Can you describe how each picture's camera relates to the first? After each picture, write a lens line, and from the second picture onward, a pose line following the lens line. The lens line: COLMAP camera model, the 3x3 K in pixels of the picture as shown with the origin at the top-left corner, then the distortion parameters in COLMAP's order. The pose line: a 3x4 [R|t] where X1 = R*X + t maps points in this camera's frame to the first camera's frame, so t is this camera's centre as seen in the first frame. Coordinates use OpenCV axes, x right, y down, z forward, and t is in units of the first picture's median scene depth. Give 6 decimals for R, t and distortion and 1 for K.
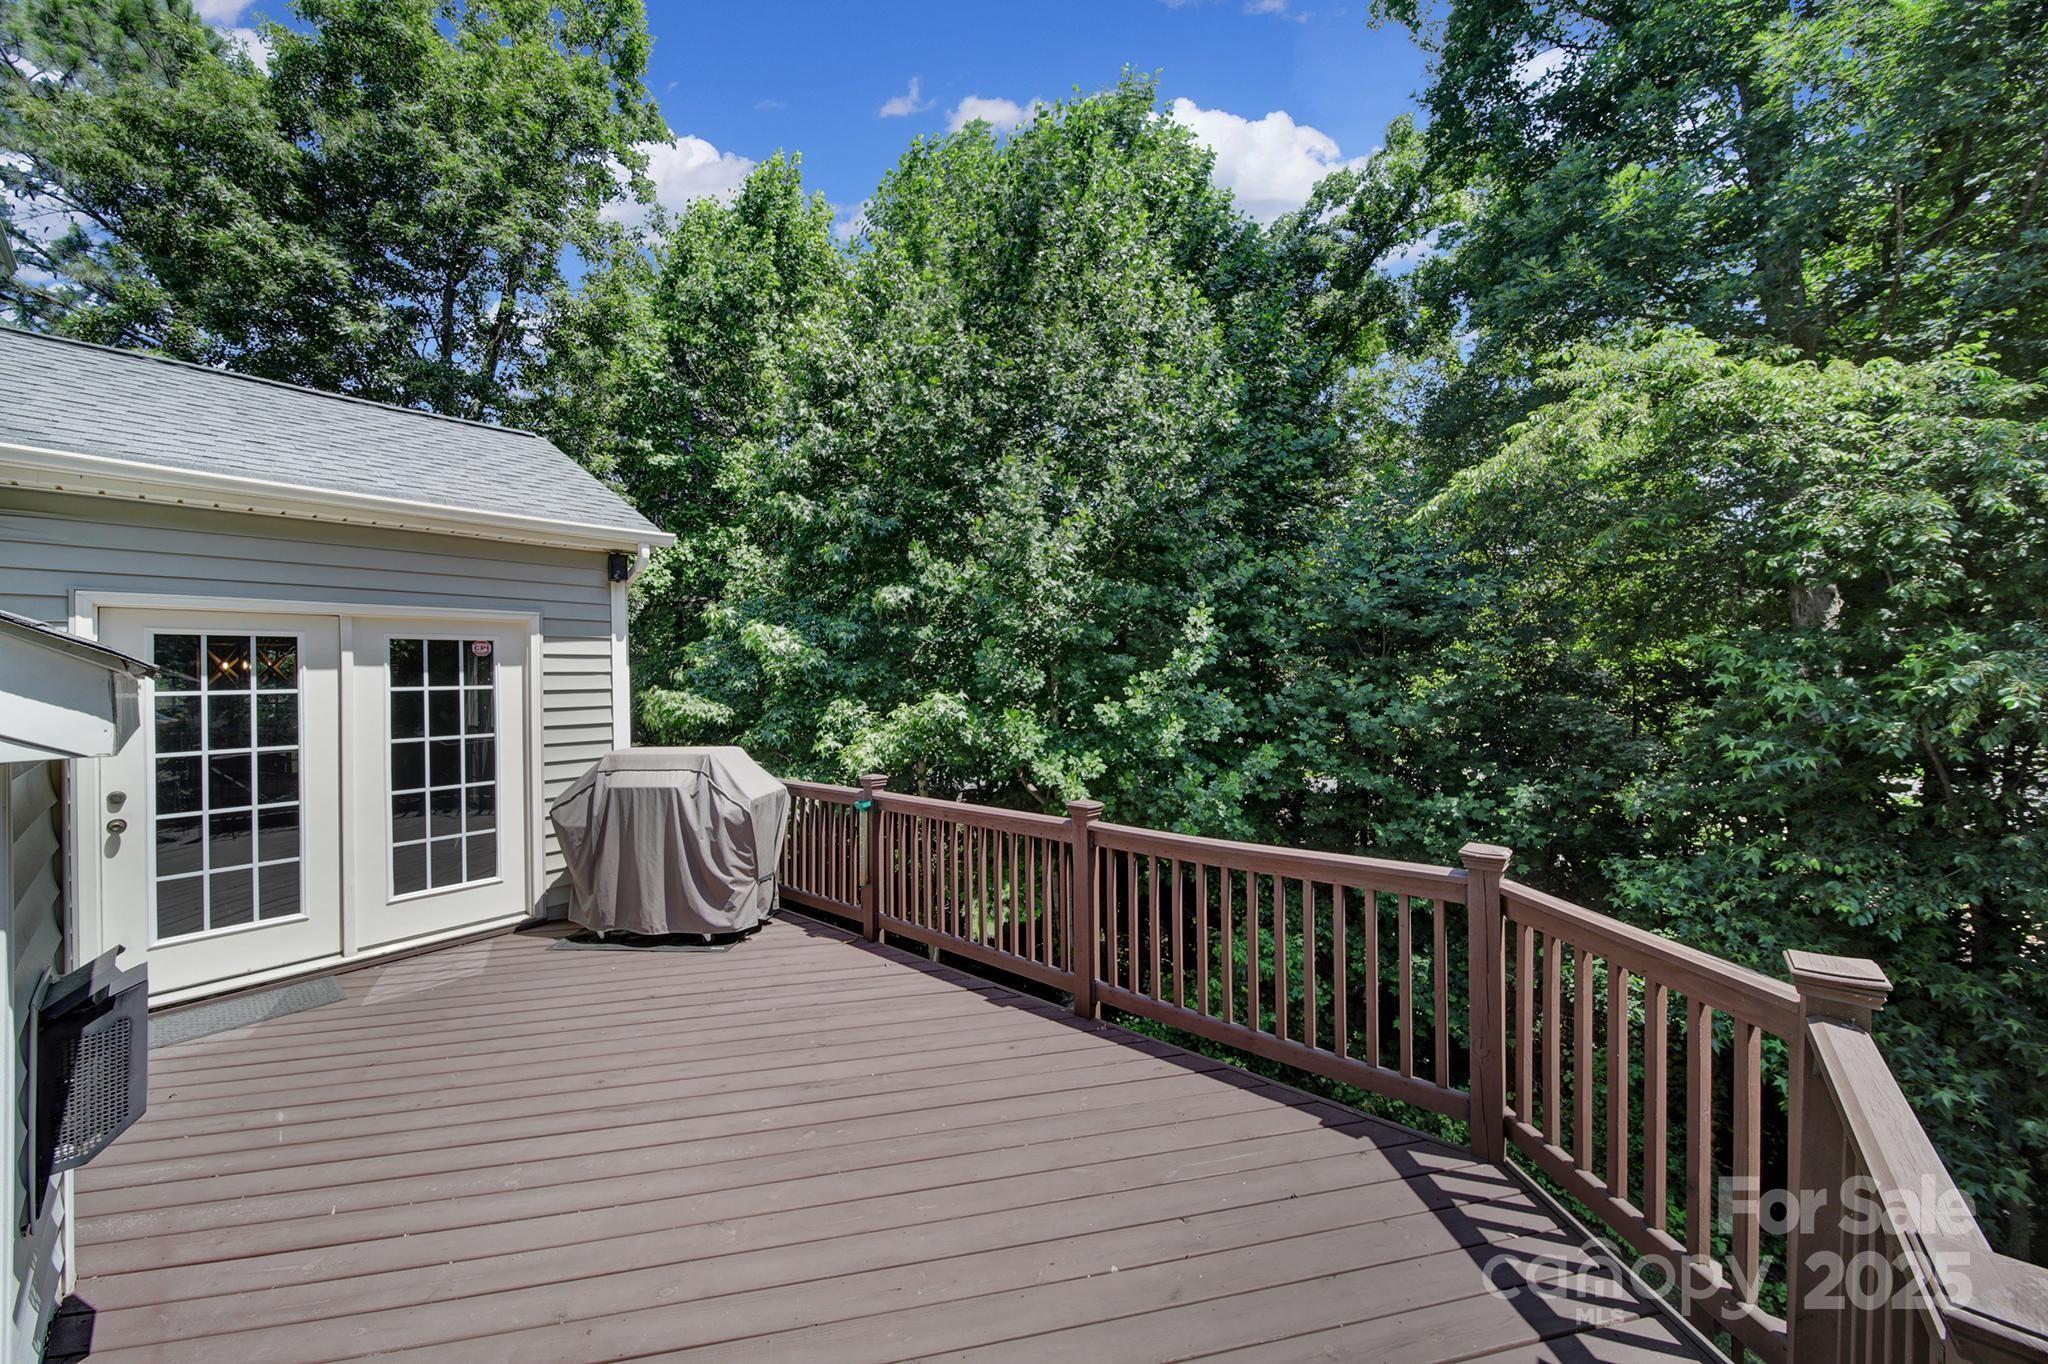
lens RADIAL K [[726.8, 0, 1021.9], [0, 726.8, 662.9], [0, 0, 1]] dist [0.000098, -0.000077]
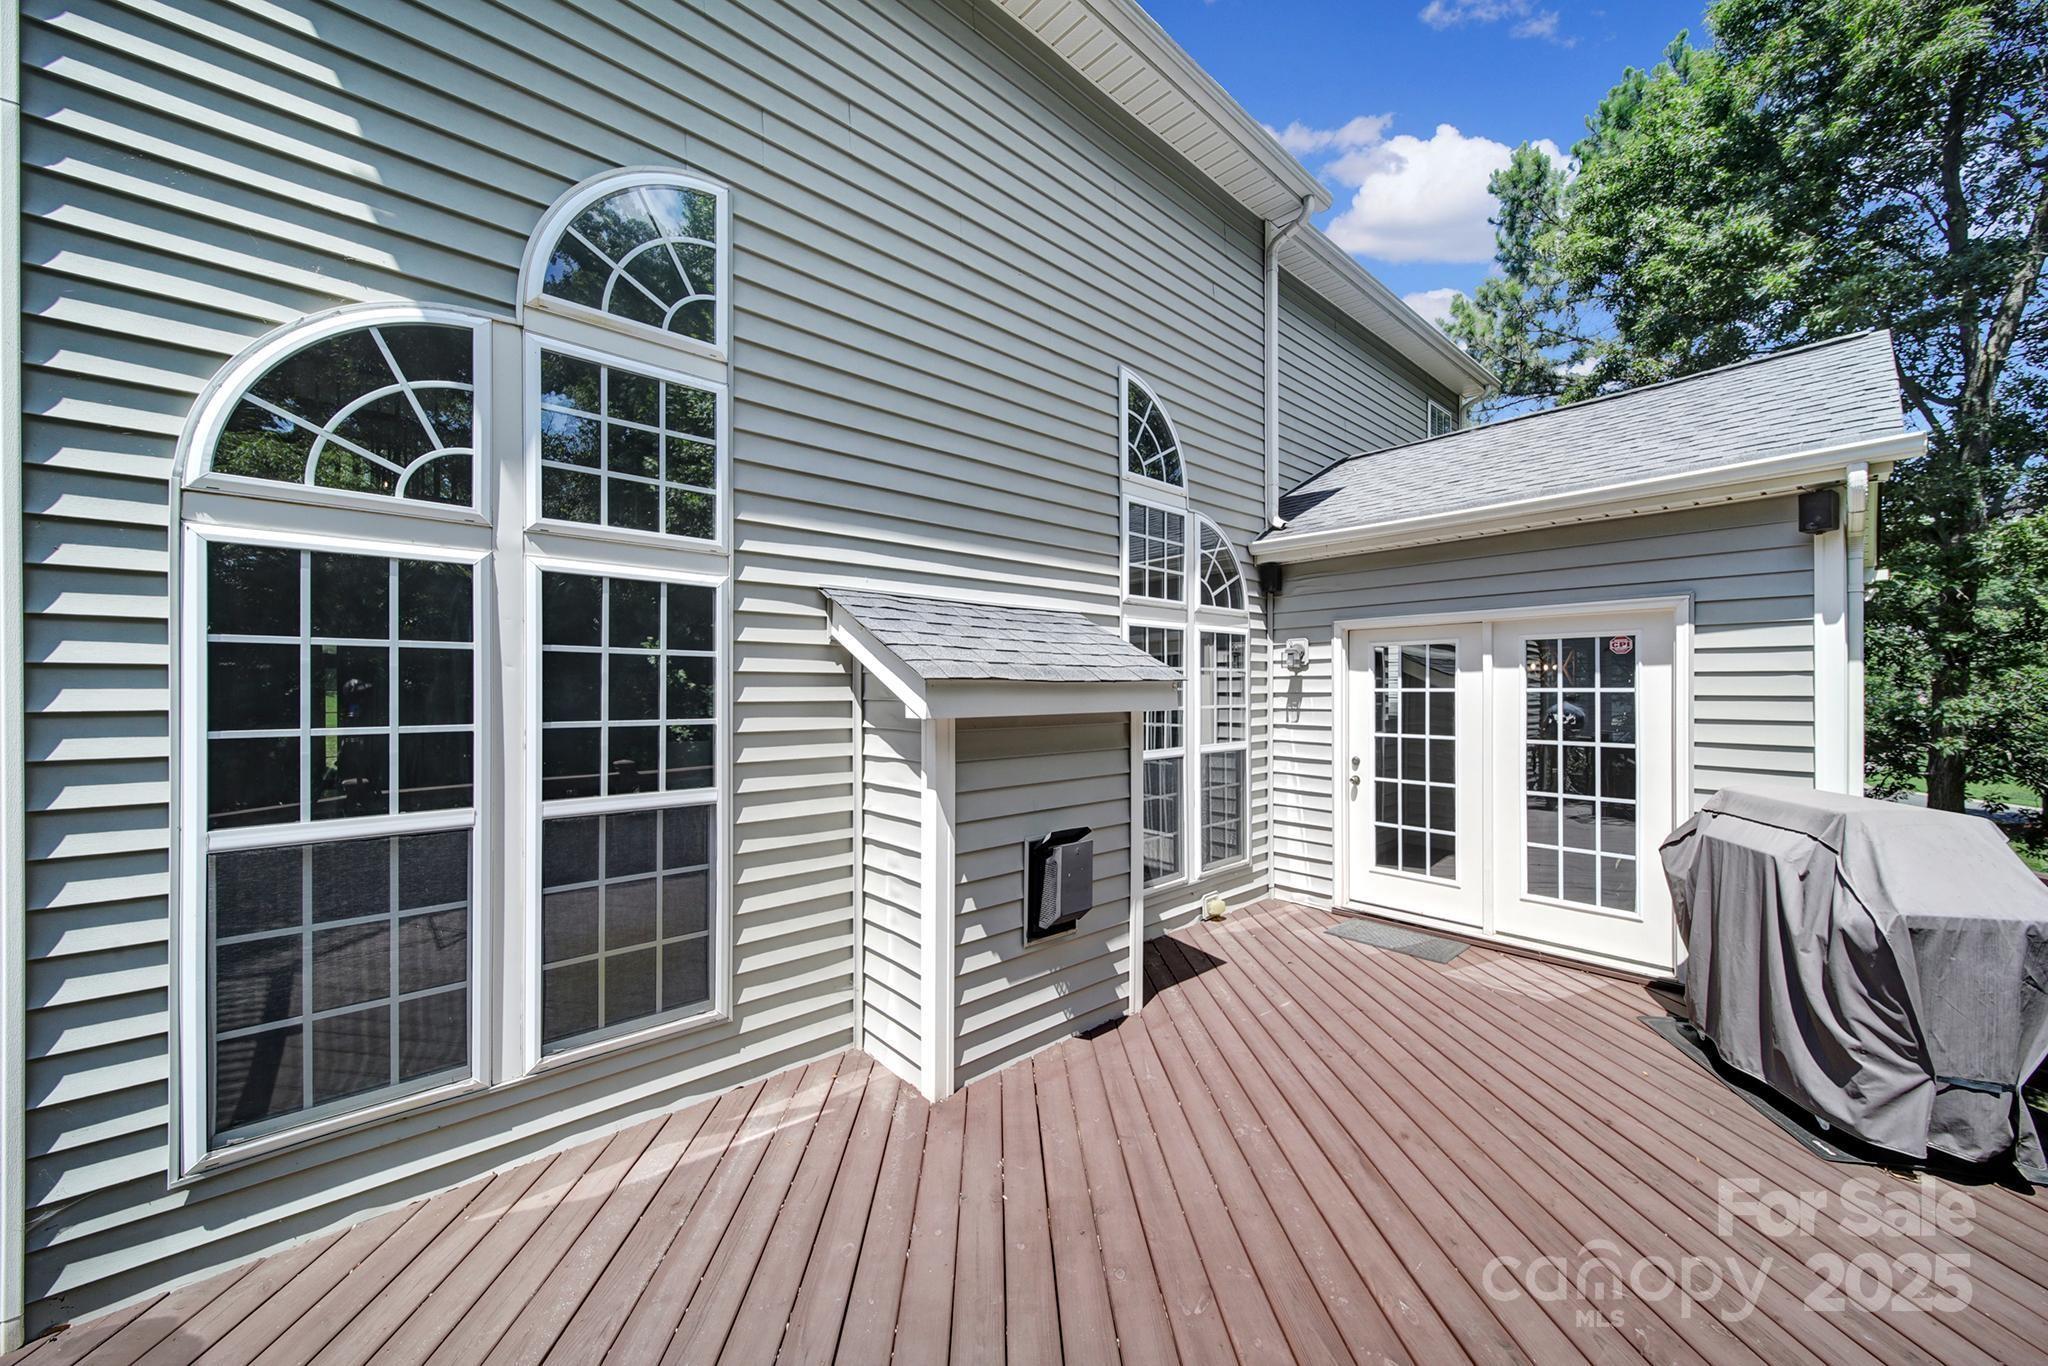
lens RADIAL K [[737.4, 0, 1024.0], [0, 737.4, 683.0], [0, 0, 1]] dist [0.022698, 0.000062]
pose [[-0.130902, 0.009848, -0.991346, 0.240185], [0.020106, 0.999771, 0.007277, 0.004432], [0.991191, -0.018980, -0.131070, 0.415707]]
